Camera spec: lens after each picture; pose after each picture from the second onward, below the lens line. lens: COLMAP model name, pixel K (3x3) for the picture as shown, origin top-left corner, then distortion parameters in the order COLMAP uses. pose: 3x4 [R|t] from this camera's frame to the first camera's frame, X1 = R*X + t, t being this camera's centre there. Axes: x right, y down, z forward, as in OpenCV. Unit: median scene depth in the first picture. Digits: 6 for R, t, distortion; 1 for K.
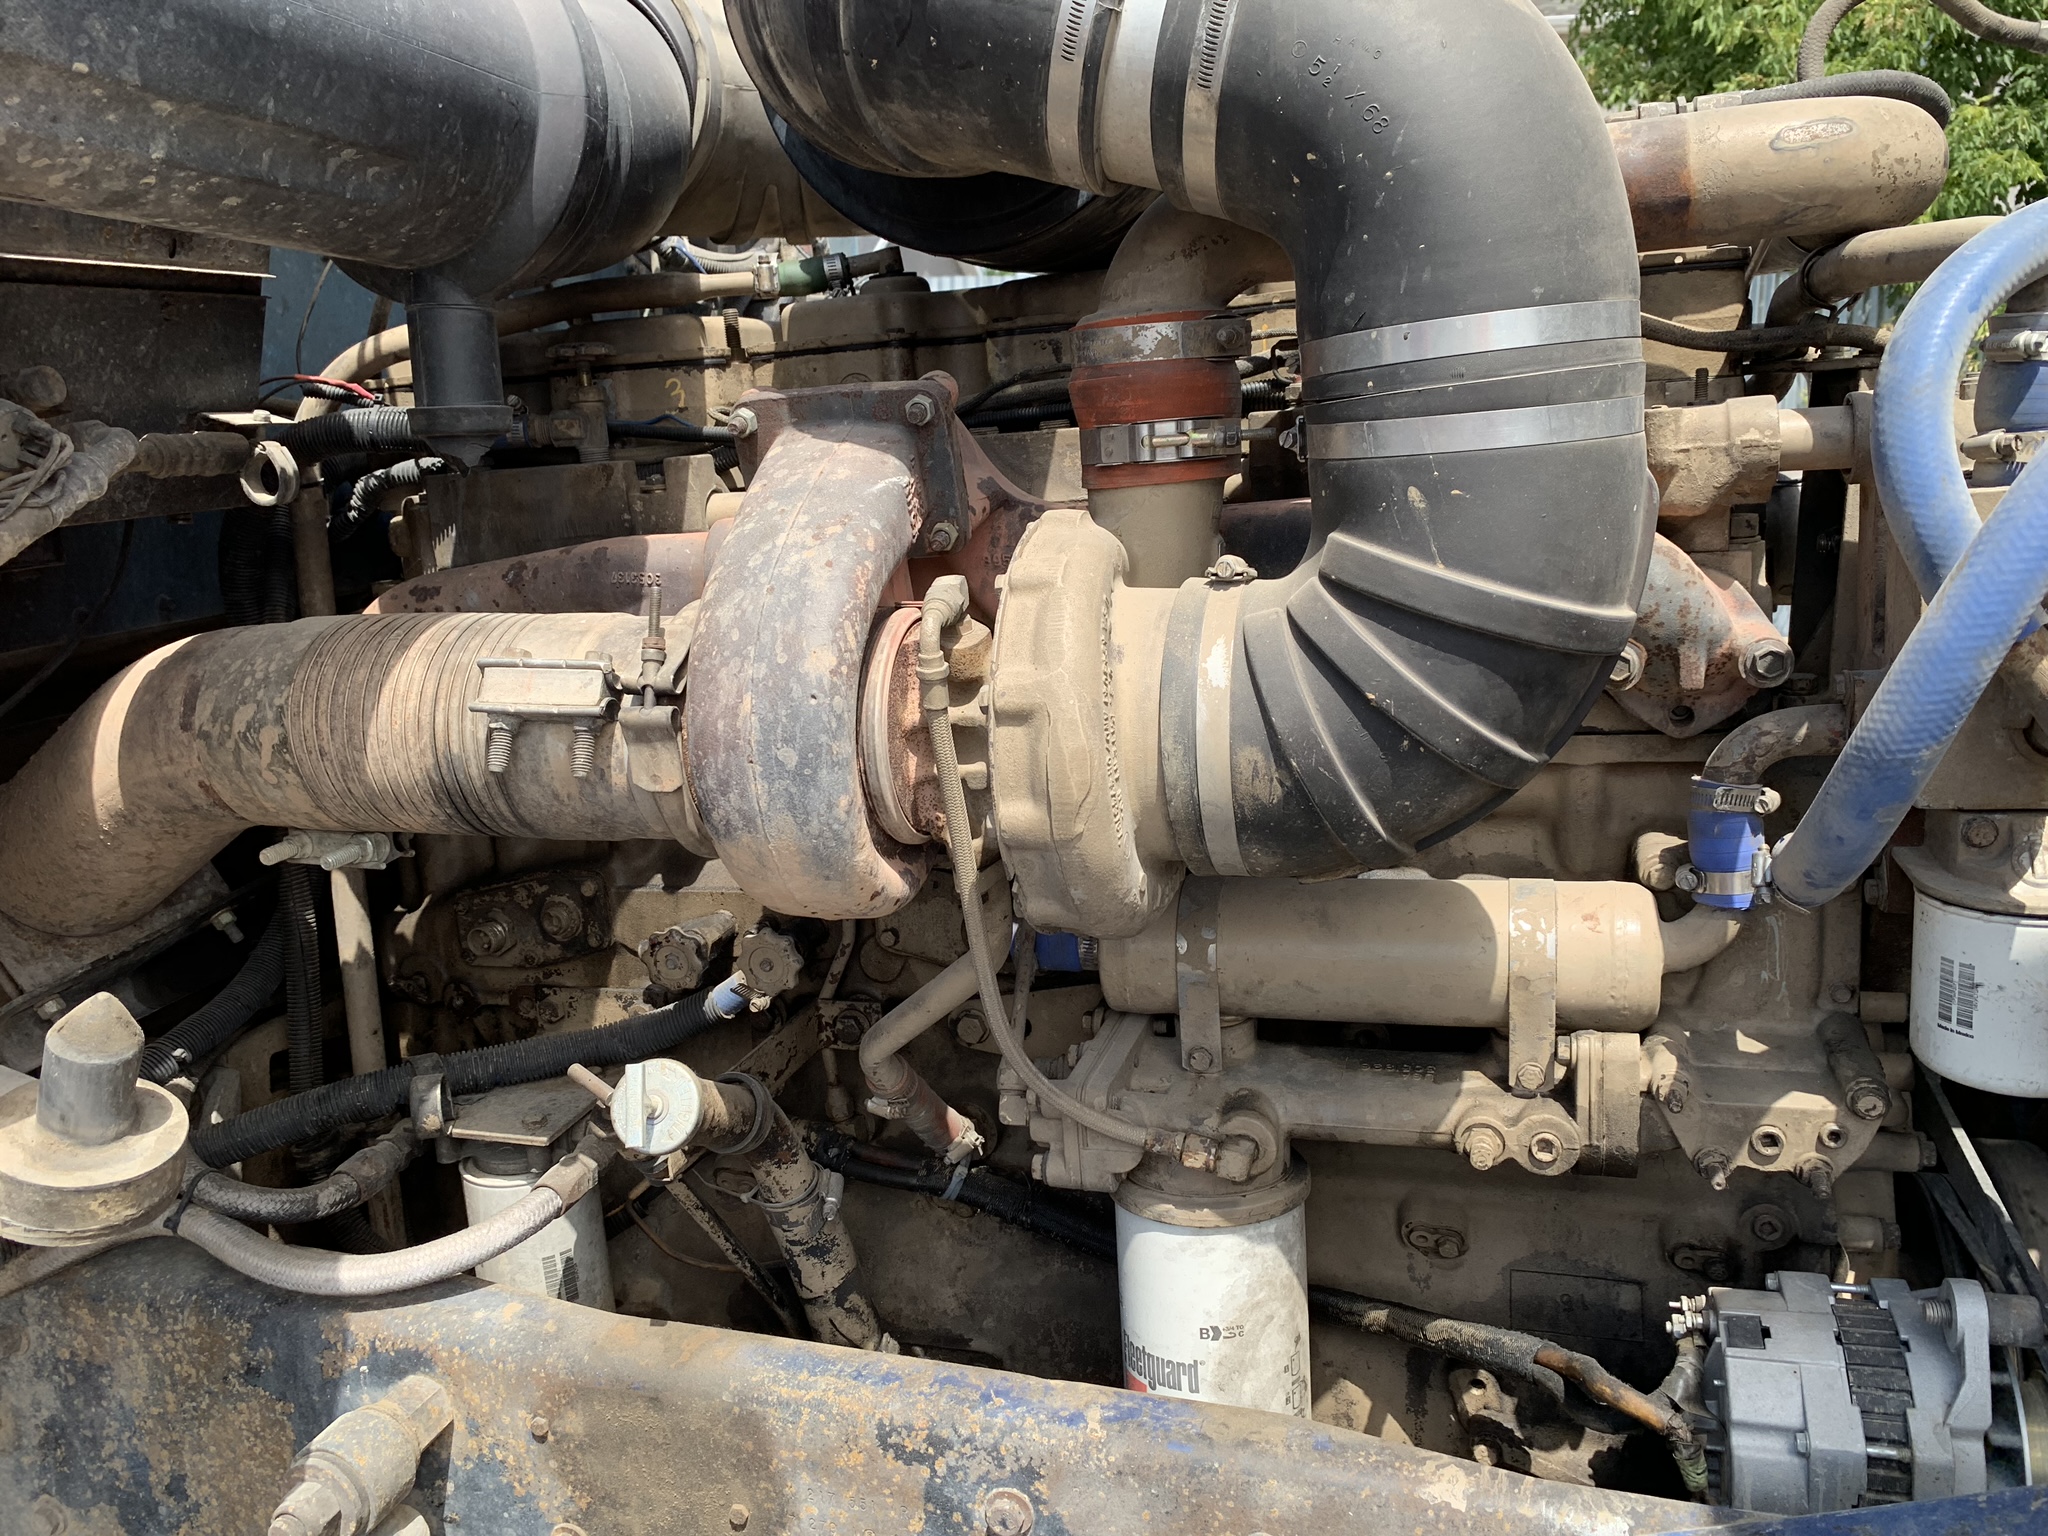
lens RADIAL K [[1623.6, 0, 1066.3], [0, 1623.6, 766.5], [0, 0, 1]] dist [0.017334, 0.000087]
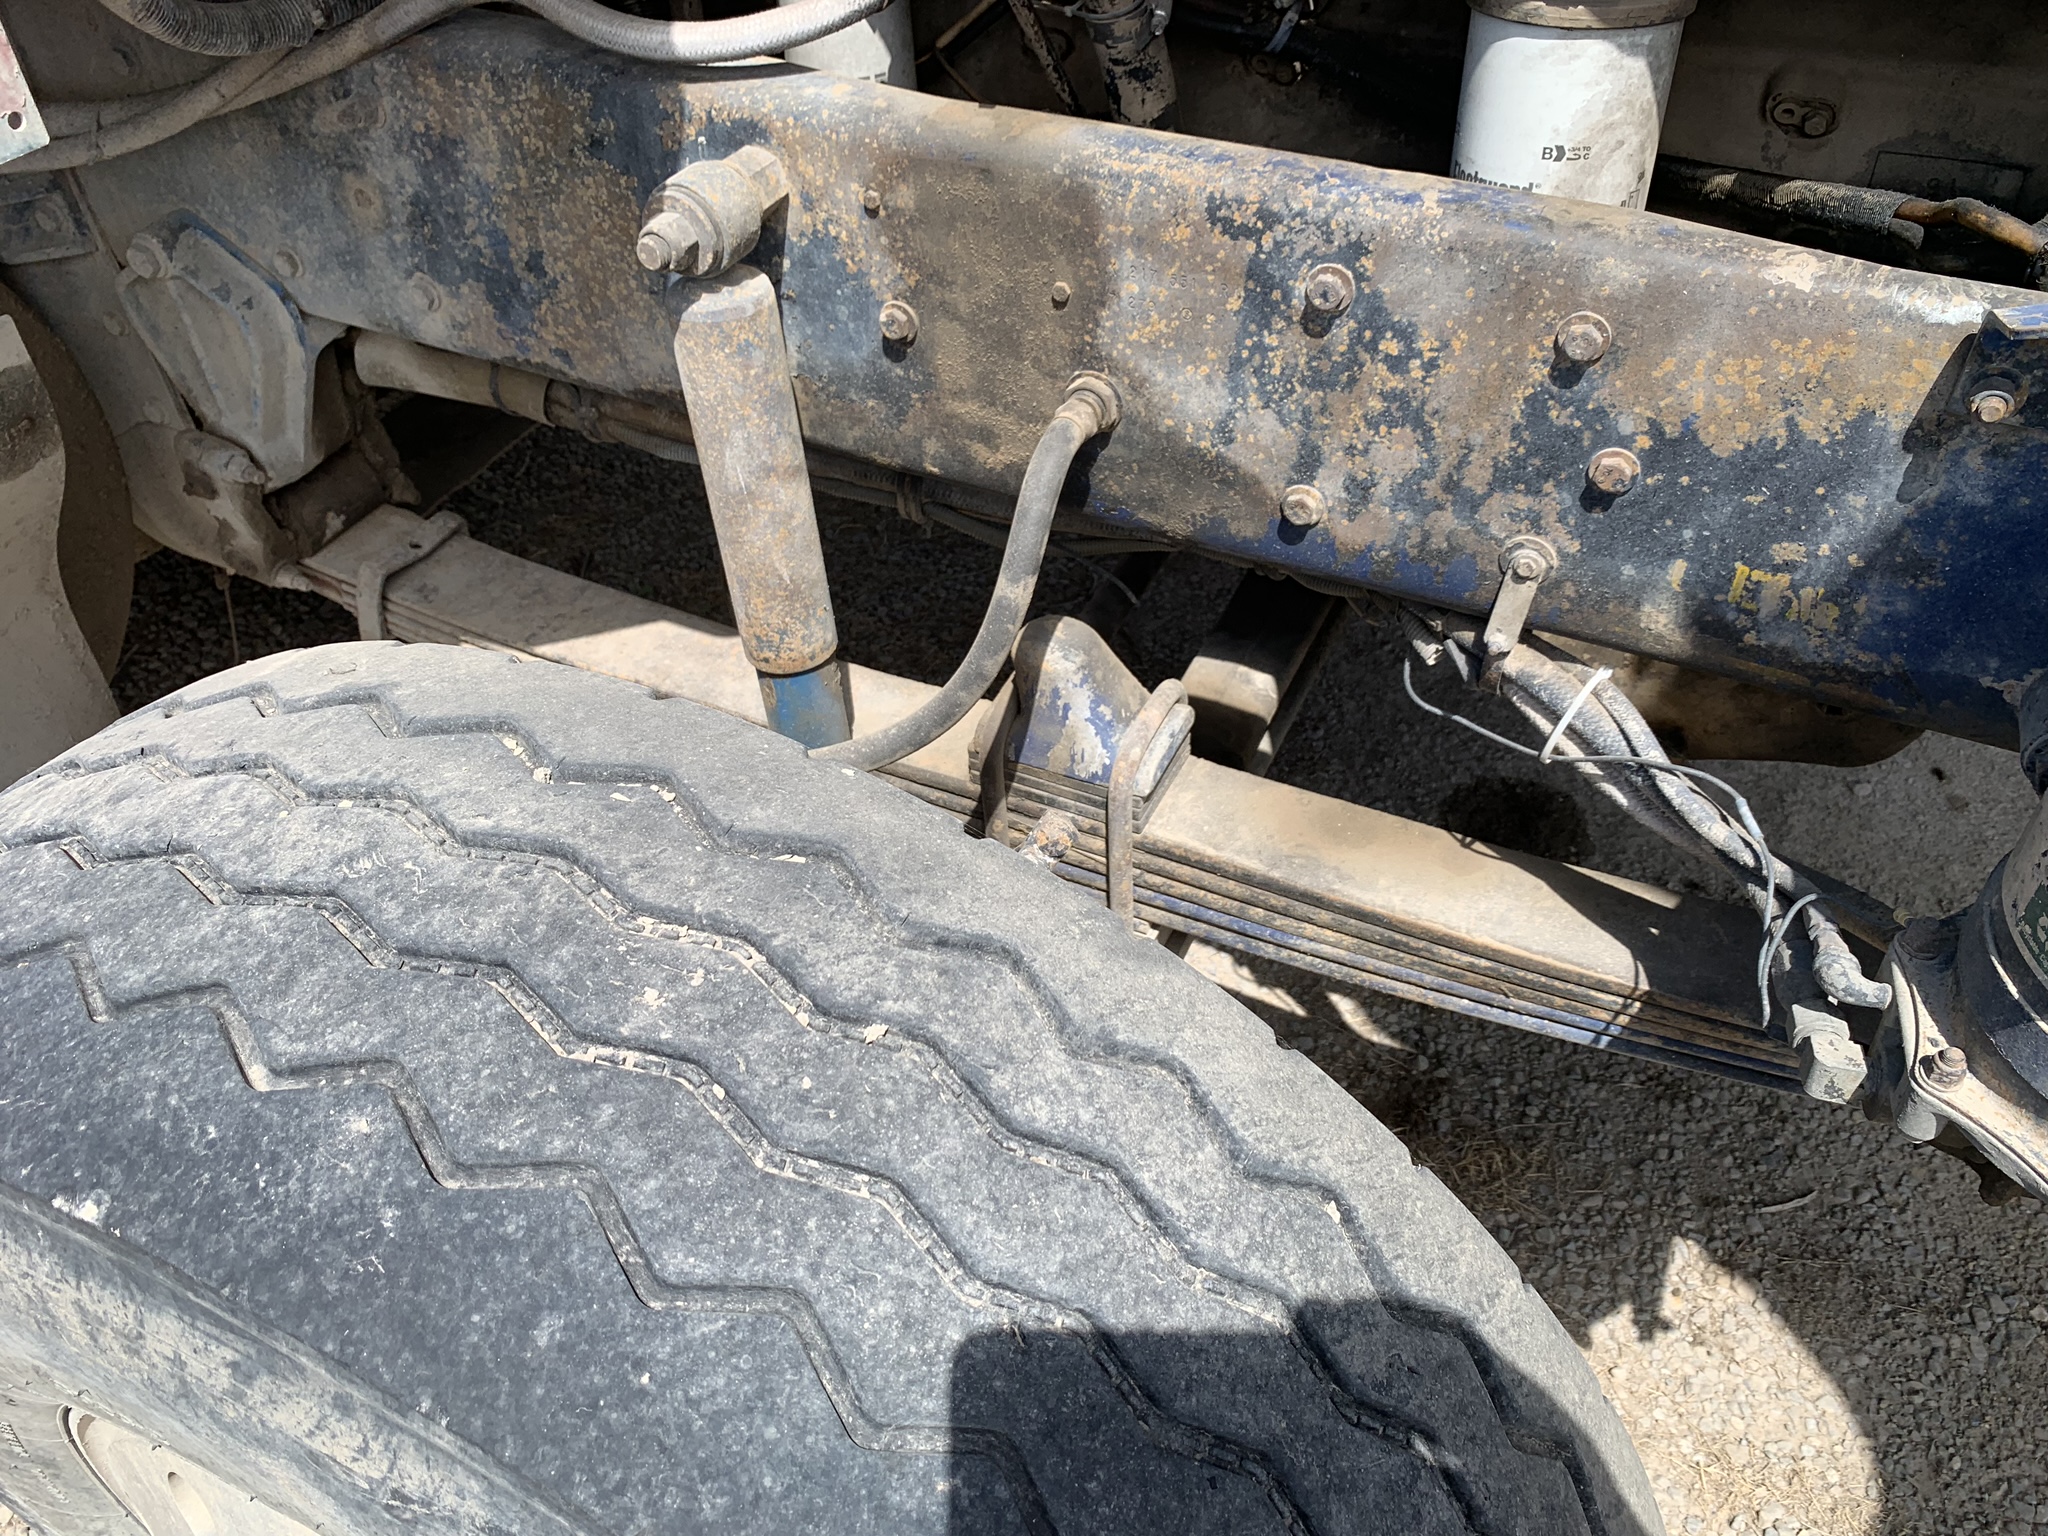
lens RADIAL K [[1623.6, 0, 1066.3], [0, 1623.6, 766.5], [0, 0, 1]] dist [0.017334, 0.000087]
pose [[0.986956, 0.127761, -0.097952, -0.054915], [-0.063296, 0.867388, 0.493591, 0.203242], [0.148024, -0.480953, 0.864161, -0.050296]]
